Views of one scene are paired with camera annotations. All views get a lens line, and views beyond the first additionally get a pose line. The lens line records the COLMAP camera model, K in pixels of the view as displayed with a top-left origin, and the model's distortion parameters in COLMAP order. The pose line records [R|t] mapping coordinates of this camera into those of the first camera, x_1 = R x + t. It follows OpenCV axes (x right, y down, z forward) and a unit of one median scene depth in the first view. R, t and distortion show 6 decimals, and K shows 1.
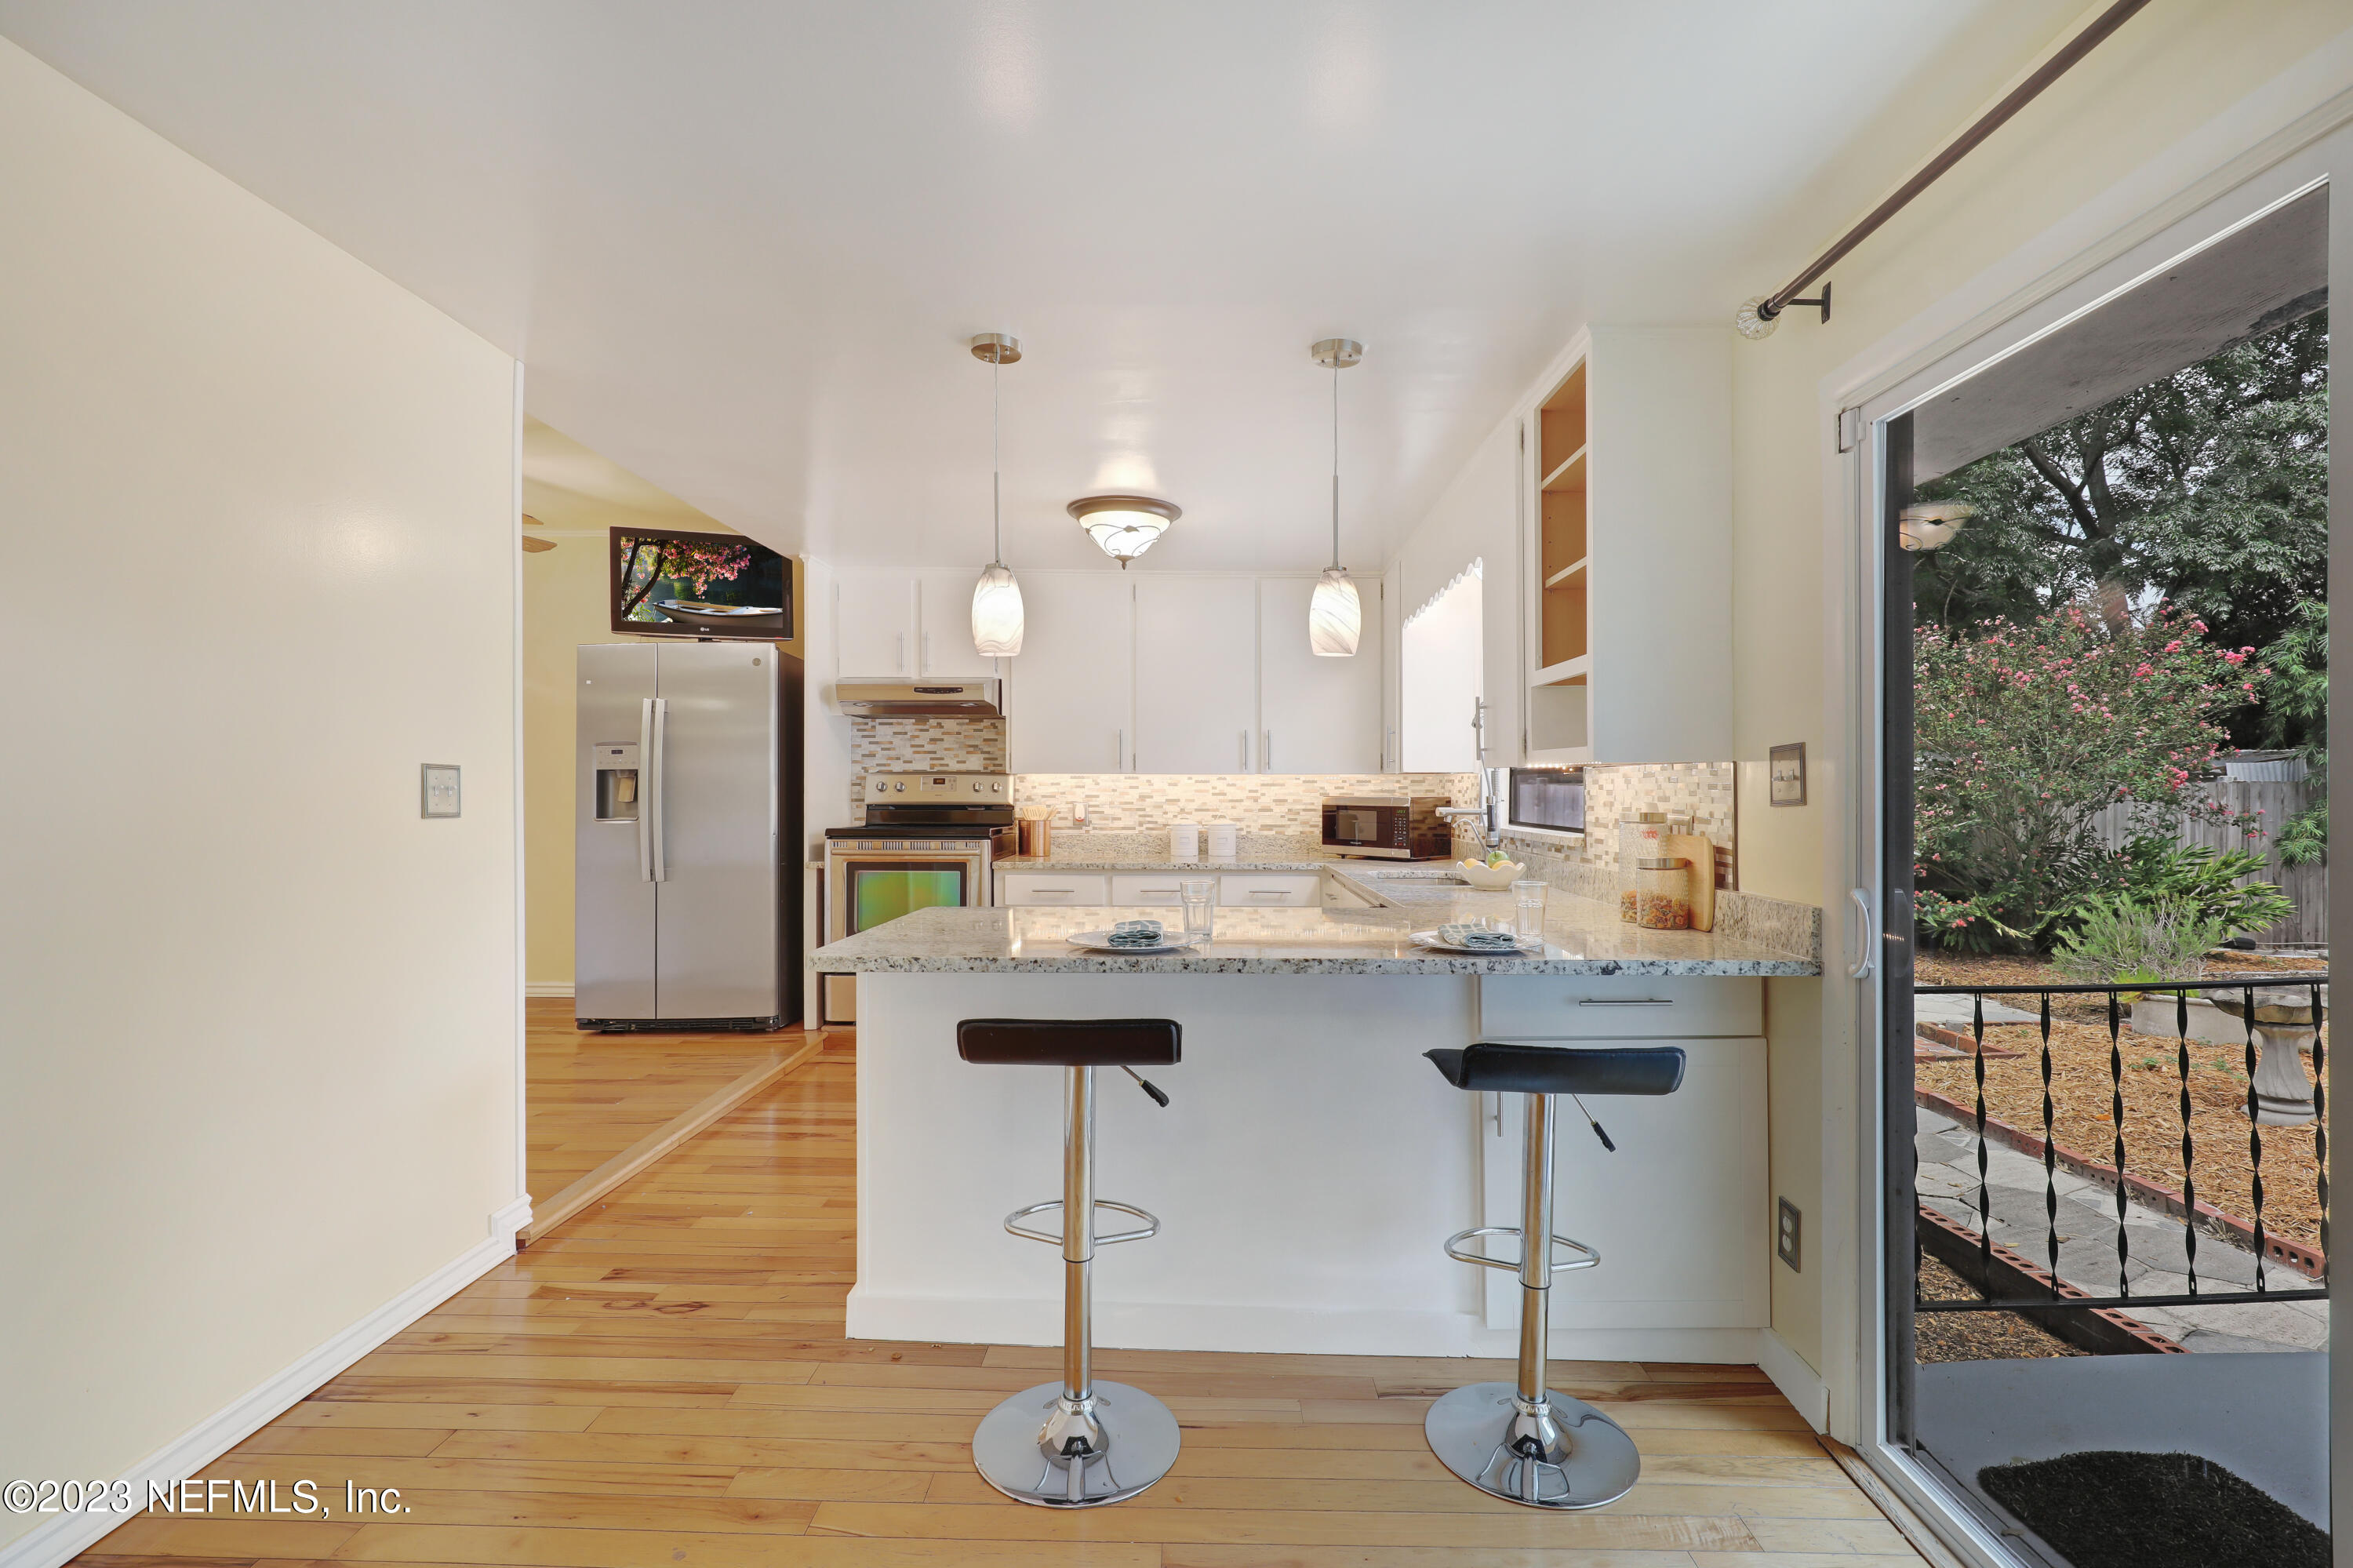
lens RADIAL K [[1109.5, 0, 1194.1], [0, 1109.5, 793.9], [0, 0, 1]] dist [-0.030906, 0.007553]
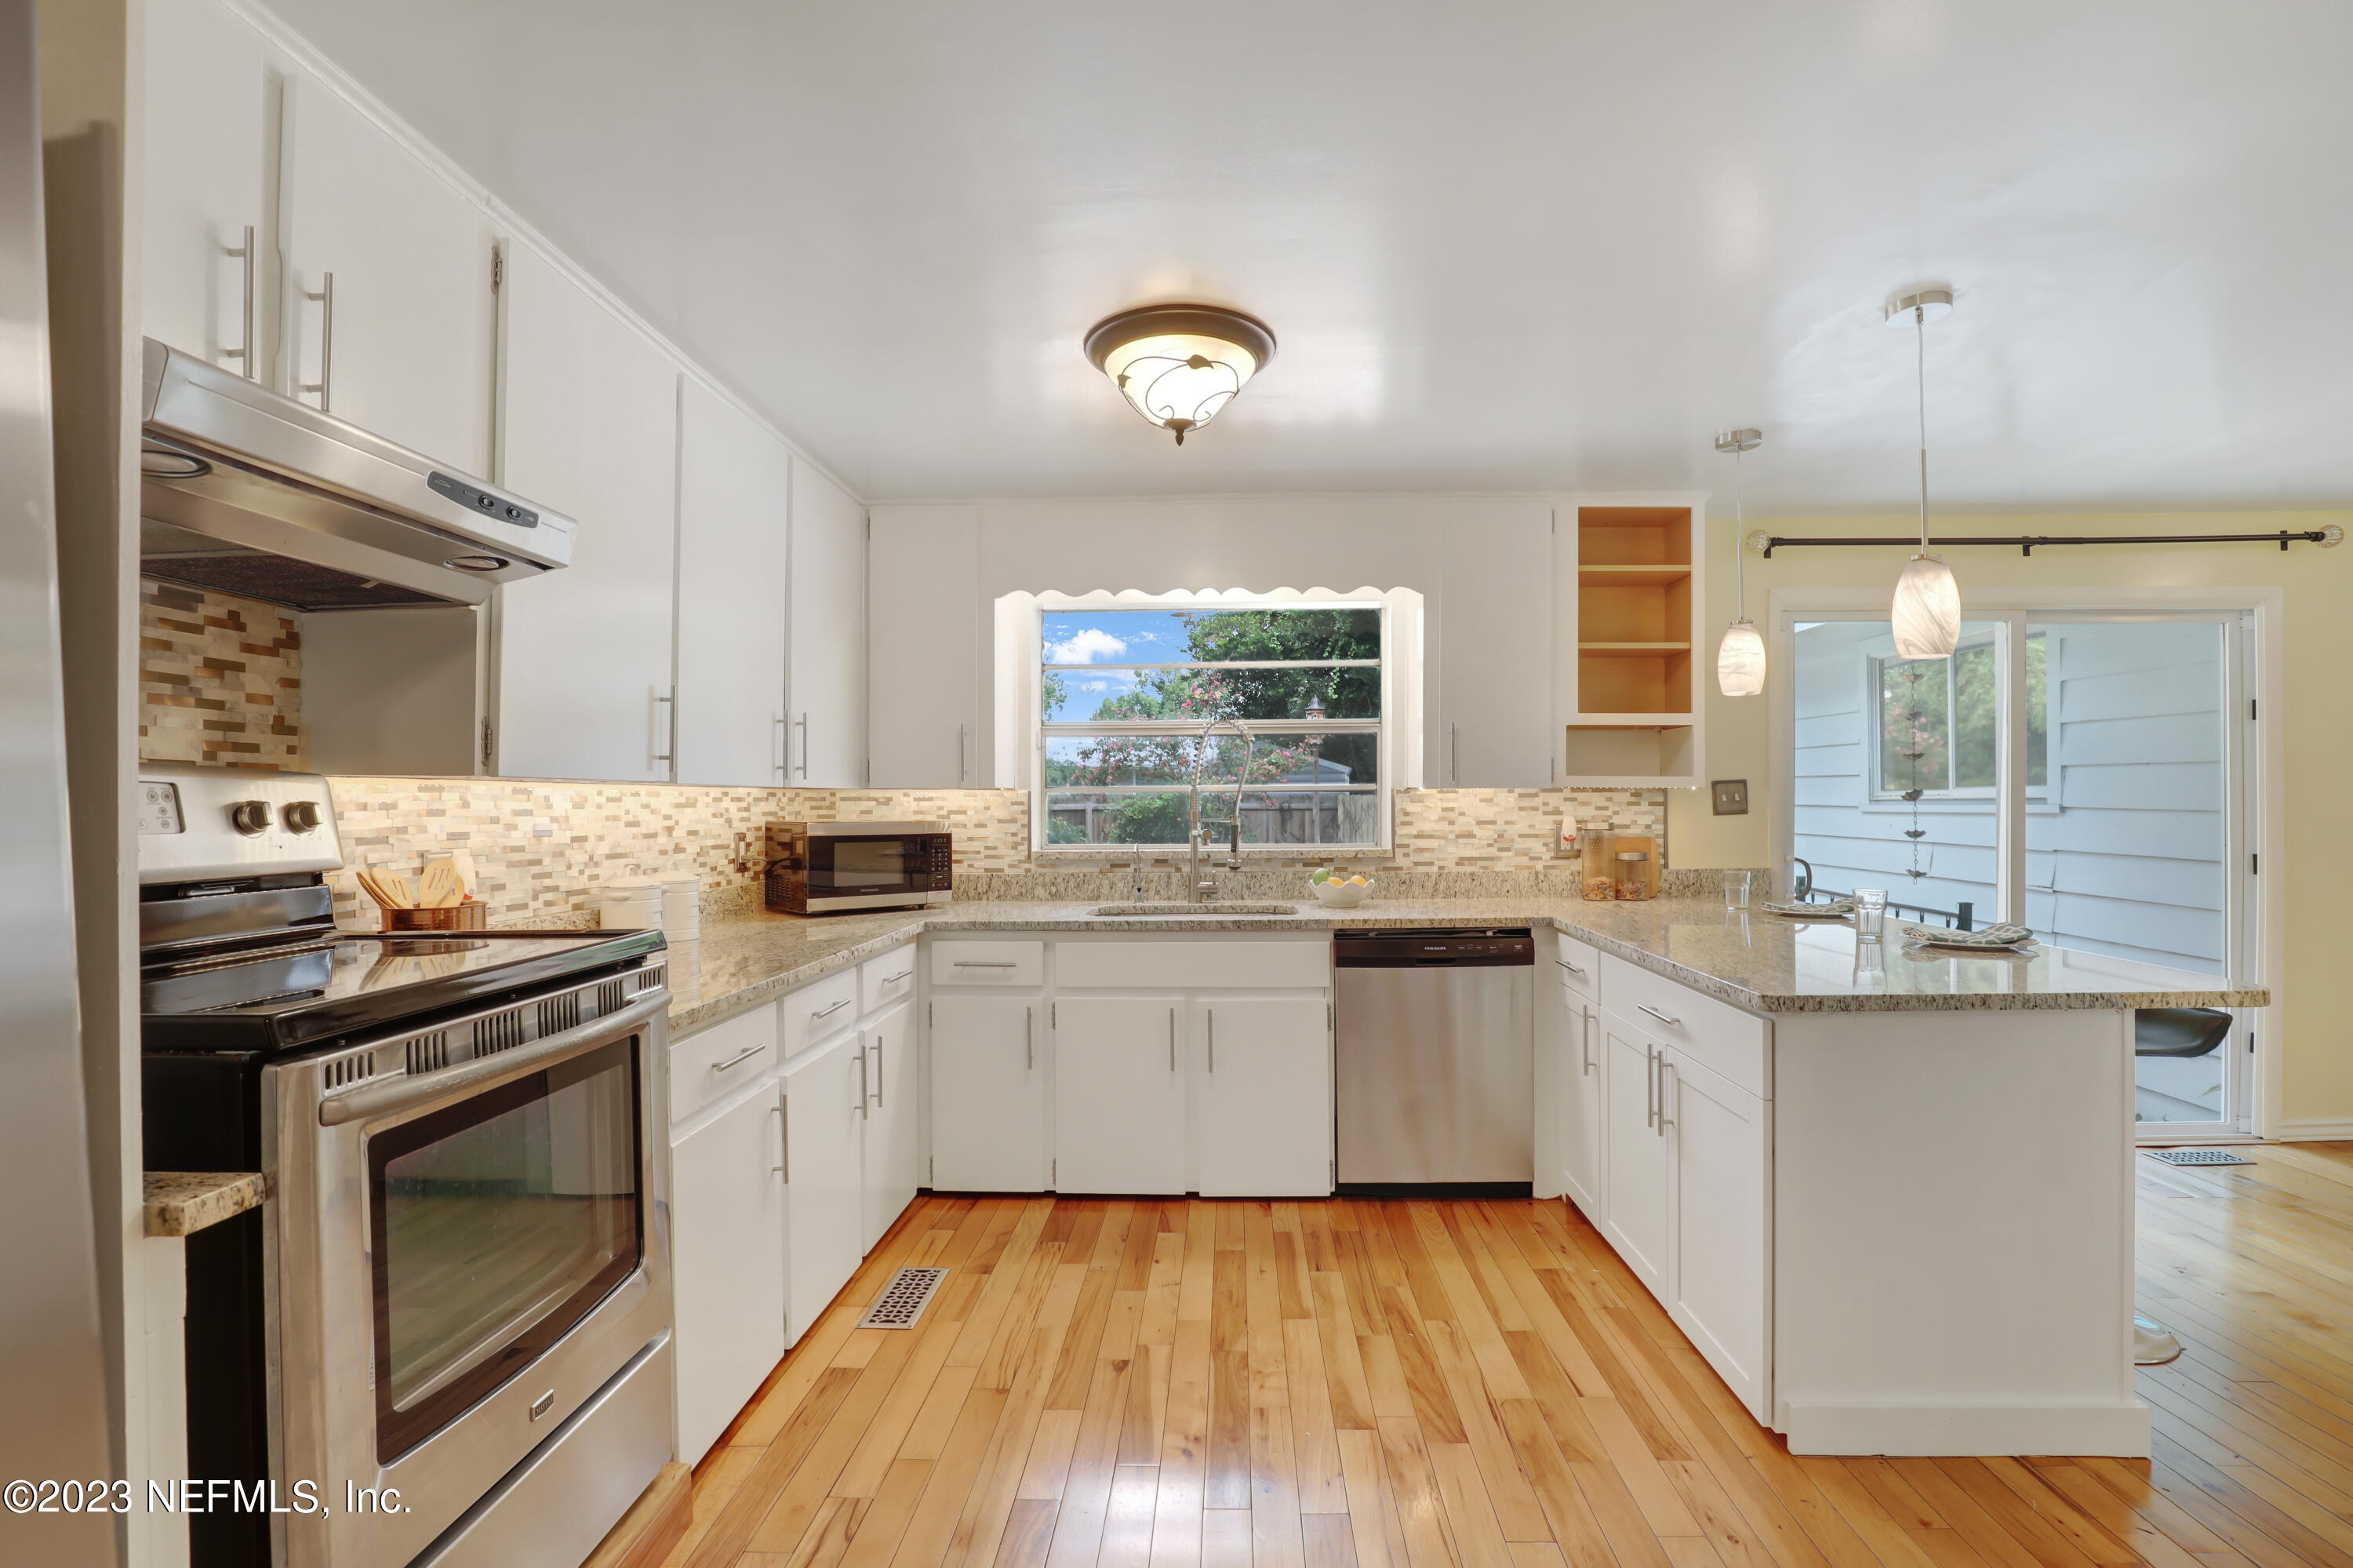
lens RADIAL K [[1087.8, 0, 1185.2], [0, 1087.8, 796.6], [0, 0, 1]] dist [-0.033842, 0.007127]
pose [[0.019343, 0.003022, 0.999808, -0.491298], [0.010286, 0.999942, -0.003221, -0.008555], [-0.999760, 0.010346, 0.019310, 0.748903]]
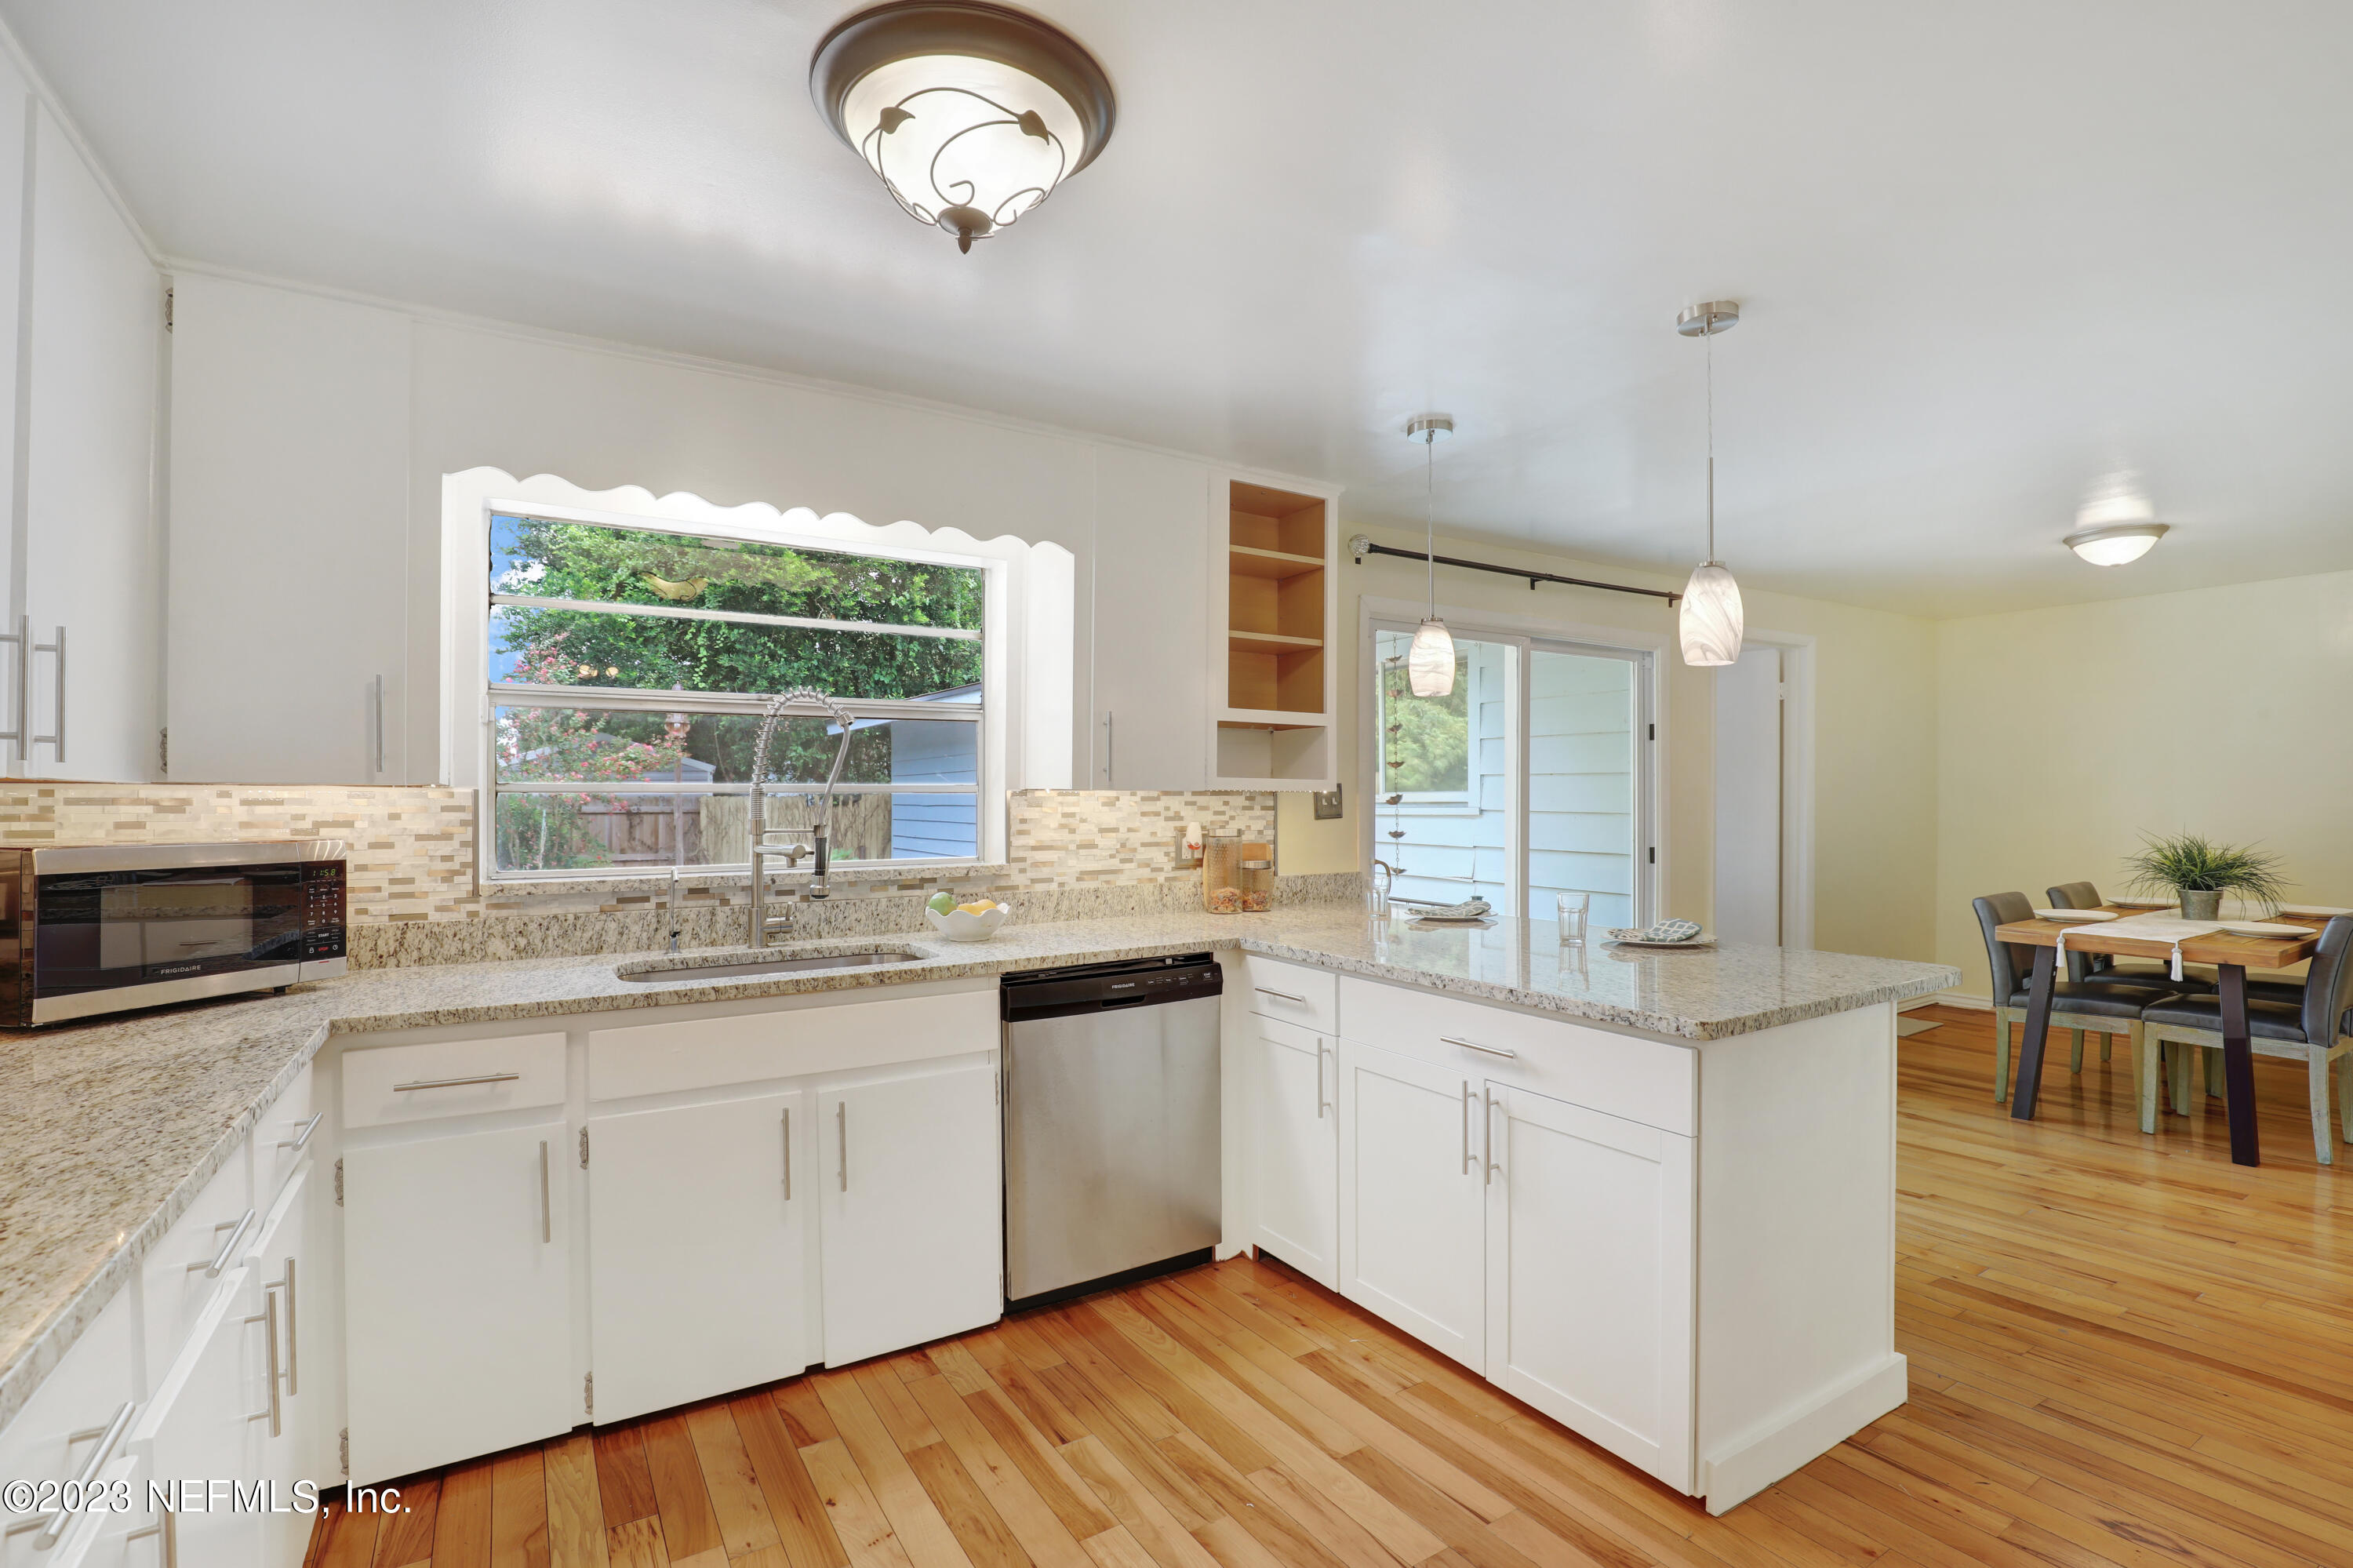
lens RADIAL K [[1087.8, 0, 1185.2], [0, 1087.8, 796.6], [0, 0, 1]] dist [-0.033842, 0.007127]
pose [[-0.556346, 0.003612, 0.830943, -0.315032], [0.007360, 0.999973, 0.000582, -0.010789], [-0.830918, 0.006440, -0.556358, 0.870623]]
